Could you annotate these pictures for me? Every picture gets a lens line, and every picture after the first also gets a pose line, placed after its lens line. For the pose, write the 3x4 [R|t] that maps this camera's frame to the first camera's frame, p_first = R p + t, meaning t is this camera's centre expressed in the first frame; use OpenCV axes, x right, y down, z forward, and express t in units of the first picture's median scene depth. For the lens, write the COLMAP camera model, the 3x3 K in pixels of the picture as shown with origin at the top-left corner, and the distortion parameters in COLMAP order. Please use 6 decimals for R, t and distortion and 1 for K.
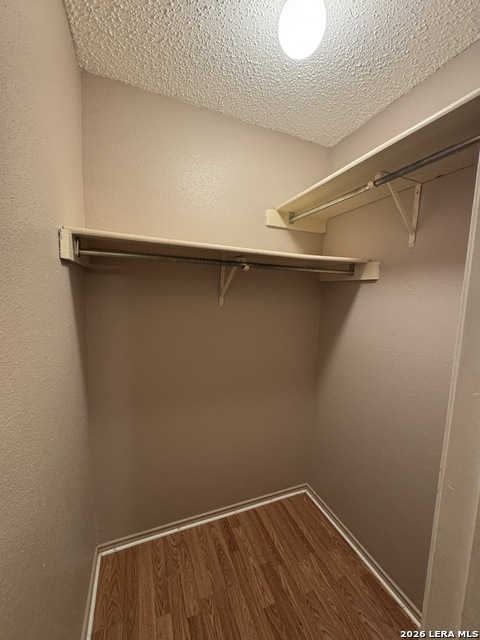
lens RADIAL K [[257.4, 0, 240.0], [0, 257.4, 320.0], [0, 0, 1]] dist [-0.006596, 0.000305]
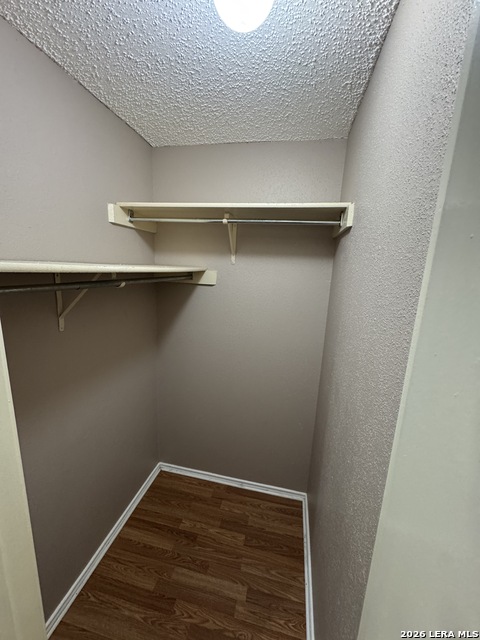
lens RADIAL K [[257.4, 0, 240.0], [0, 257.4, 320.0], [0, 0, 1]] dist [-0.006596, 0.000305]
pose [[0.559566, -0.157329, 0.813716, -0.447309], [0.035780, 0.985487, 0.165935, -0.182452], [-0.828013, -0.063737, 0.557074, 0.139674]]
